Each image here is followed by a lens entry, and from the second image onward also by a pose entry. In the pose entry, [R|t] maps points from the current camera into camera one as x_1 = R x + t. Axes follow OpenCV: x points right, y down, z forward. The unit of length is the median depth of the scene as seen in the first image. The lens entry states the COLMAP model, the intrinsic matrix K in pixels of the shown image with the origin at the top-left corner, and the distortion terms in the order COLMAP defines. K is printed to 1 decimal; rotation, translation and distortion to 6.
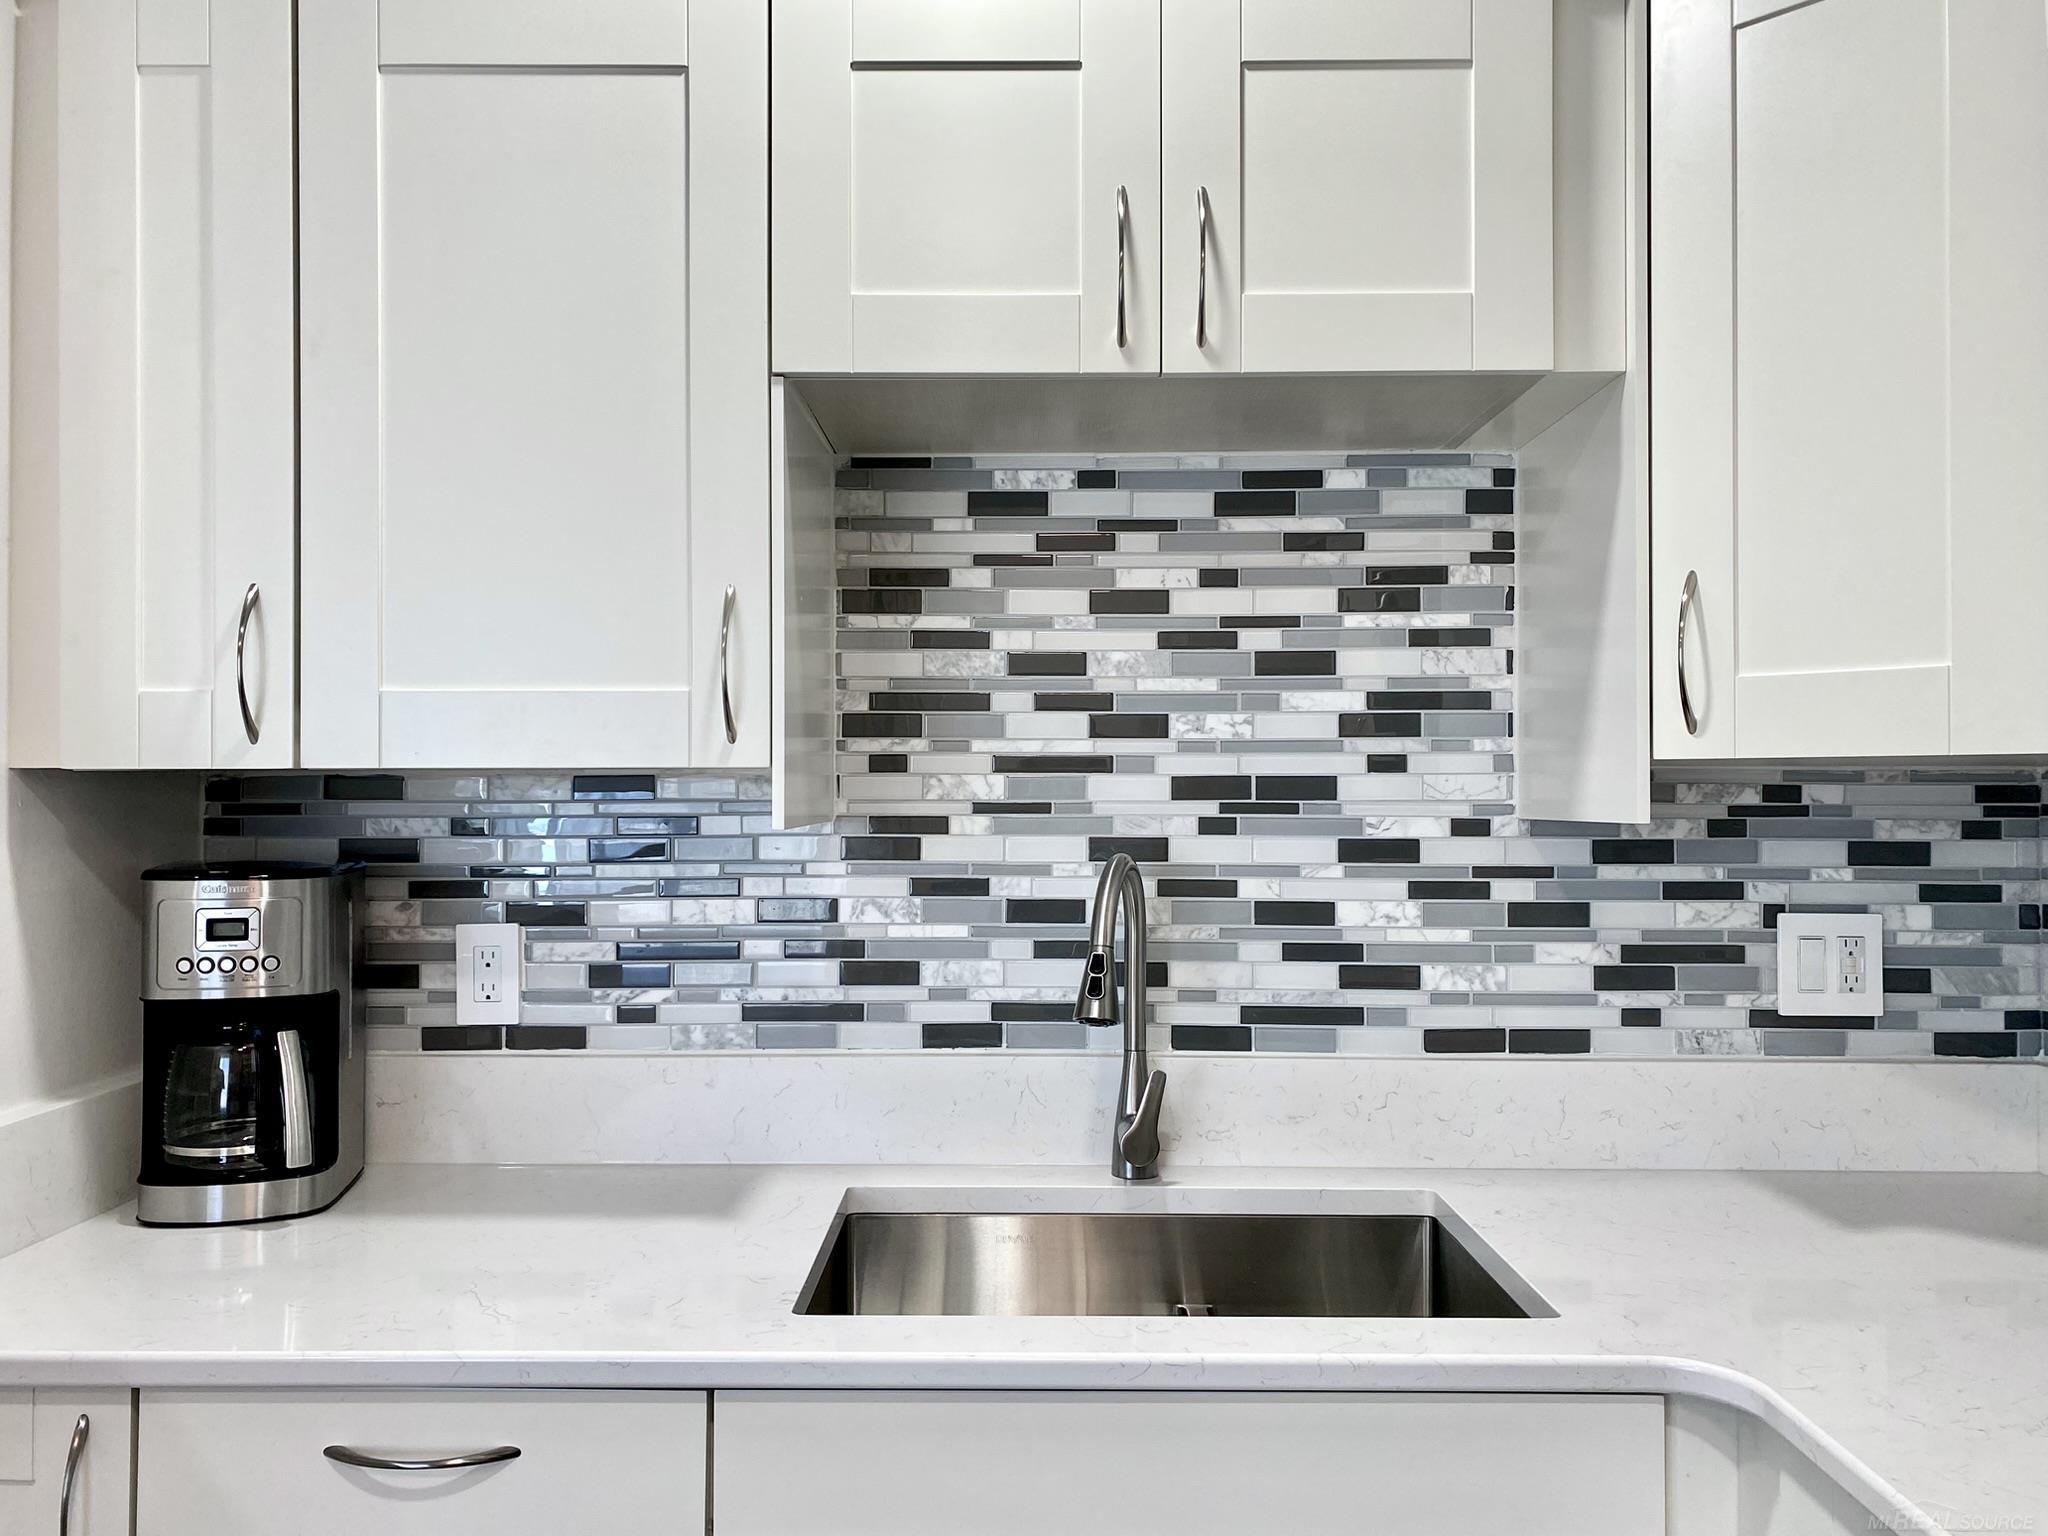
lens RADIAL K [[1527.7, 0, 1028.8], [0, 1527.7, 769.4], [0, 0, 1]] dist [0.097191, -0.171098]
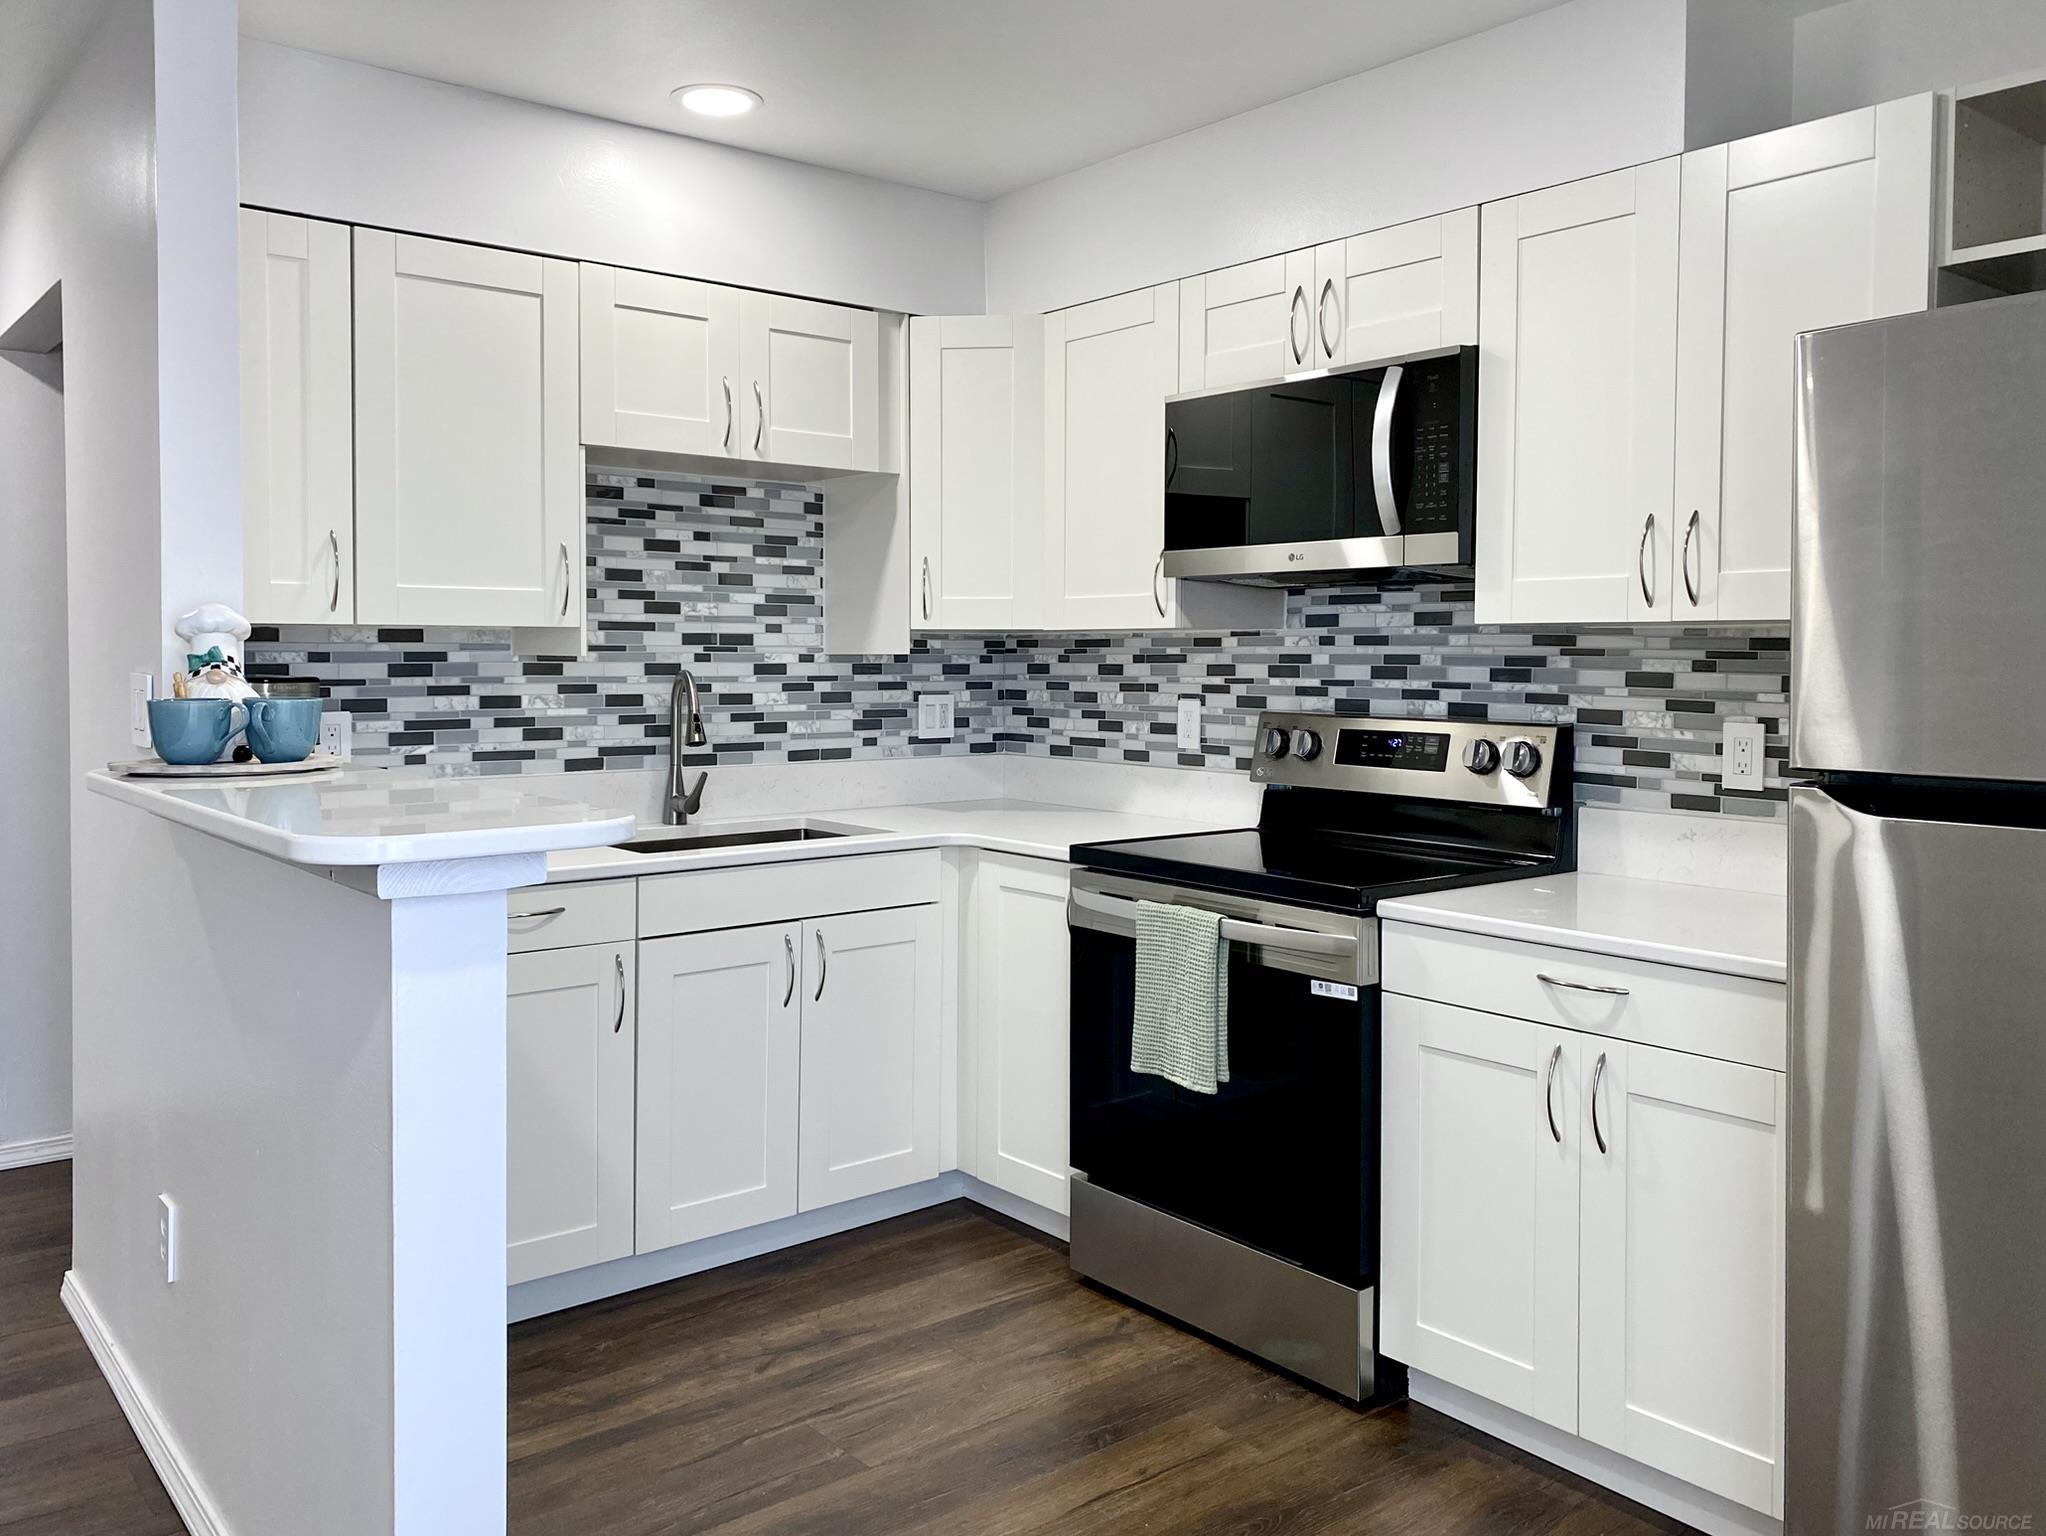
lens RADIAL K [[1580.2, 0, 987.9], [0, 1580.2, 710.1], [0, 0, 1]] dist [0.198381, -0.541762]
pose [[0.771853, -0.020390, 0.635474, -0.942747], [-0.012611, 0.998798, 0.047365, 0.001405], [-0.635675, -0.044573, 0.770668, -0.898184]]
